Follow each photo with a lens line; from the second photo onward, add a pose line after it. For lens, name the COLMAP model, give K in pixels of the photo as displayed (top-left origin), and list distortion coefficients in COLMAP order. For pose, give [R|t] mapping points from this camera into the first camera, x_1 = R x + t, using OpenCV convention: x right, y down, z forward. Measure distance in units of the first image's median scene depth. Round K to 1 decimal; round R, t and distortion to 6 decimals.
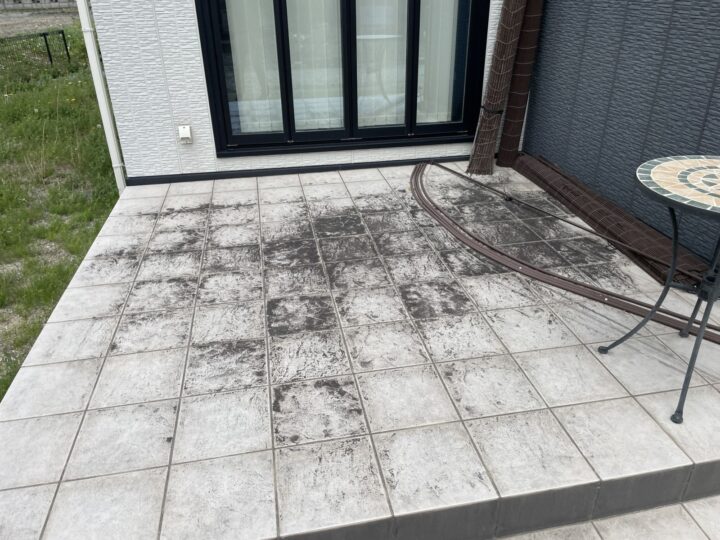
lens RADIAL K [[546.3, 0, 357.6], [0, 546.3, 254.5], [0, 0, 1]] dist [0.044317, -0.033256]
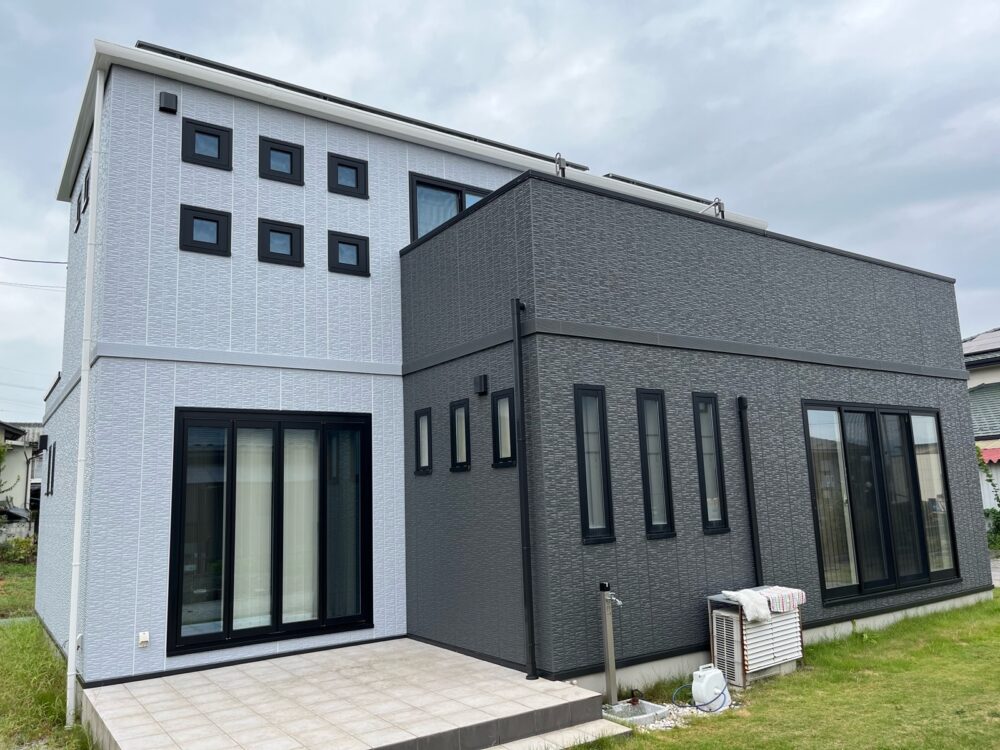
lens RADIAL K [[755.7, 0, 495.2], [0, 755.7, 383.7], [0, 0, 1]] dist [0.052382, -0.074084]
pose [[0.917387, 0.034318, 0.396513, -0.281700], [0.204056, 0.814807, -0.542632, 0.398807], [-0.341704, 0.578715, 0.740491, -0.862359]]
